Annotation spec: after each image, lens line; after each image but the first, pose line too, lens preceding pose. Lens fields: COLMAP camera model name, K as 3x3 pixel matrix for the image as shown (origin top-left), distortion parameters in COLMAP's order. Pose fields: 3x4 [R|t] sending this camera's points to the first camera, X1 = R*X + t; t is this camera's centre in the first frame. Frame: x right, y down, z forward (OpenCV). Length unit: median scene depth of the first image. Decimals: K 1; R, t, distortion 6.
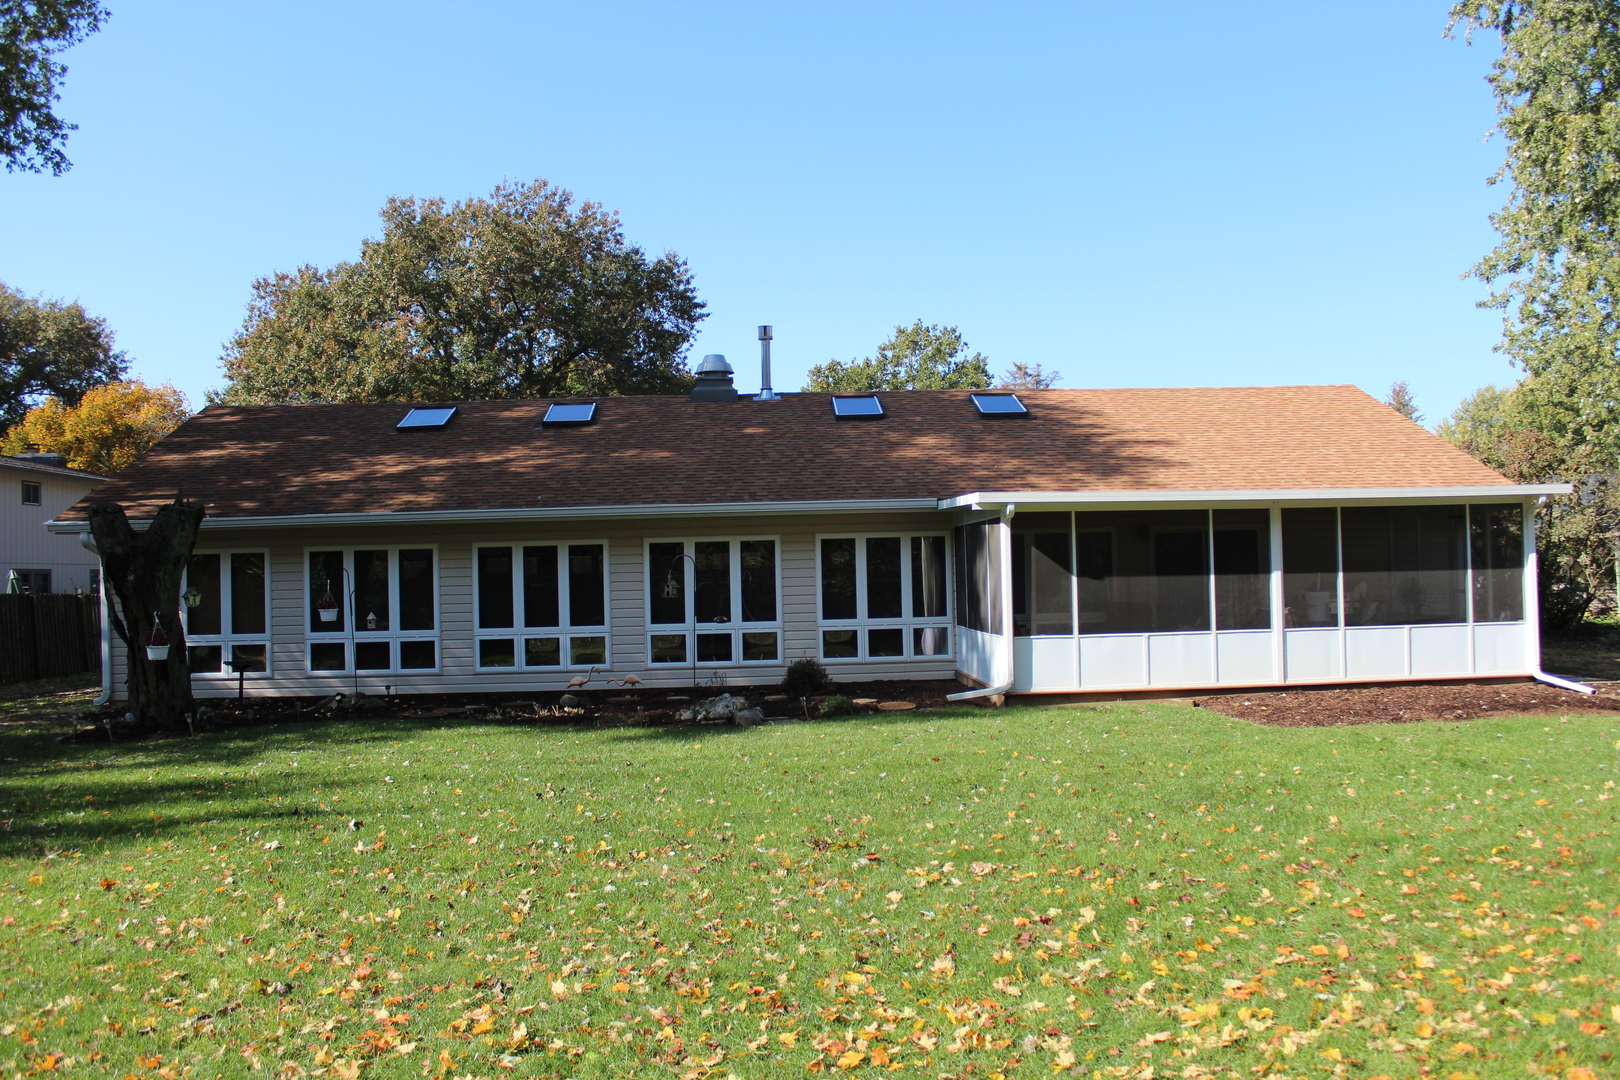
lens RADIAL K [[1376.9, 0, 810.0], [0, 1376.9, 540.0], [0, 0, 1]] dist [-0.168718, 0.155008]
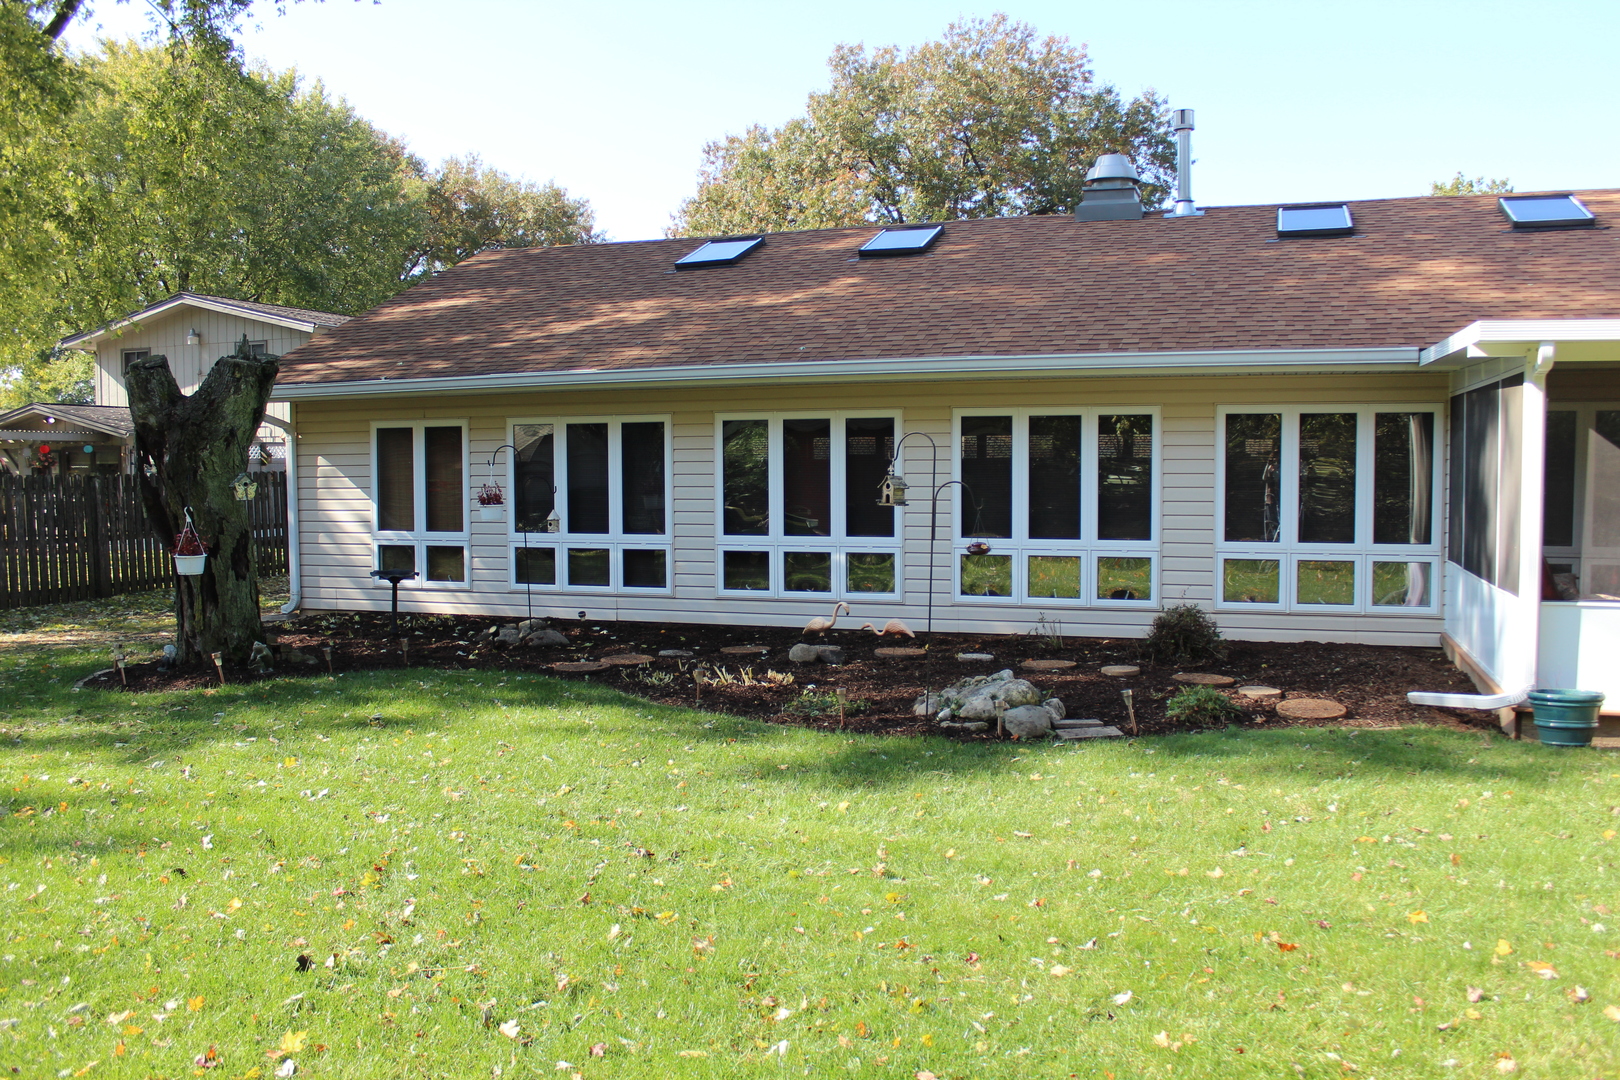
lens RADIAL K [[1376.9, 0, 810.0], [0, 1376.9, 540.0], [0, 0, 1]] dist [-0.168718, 0.155008]
pose [[0.931016, 0.040734, -0.362698, 0.057737], [-0.009671, 0.996157, 0.087053, 0.004738], [0.364850, -0.077540, 0.927832, 0.347864]]
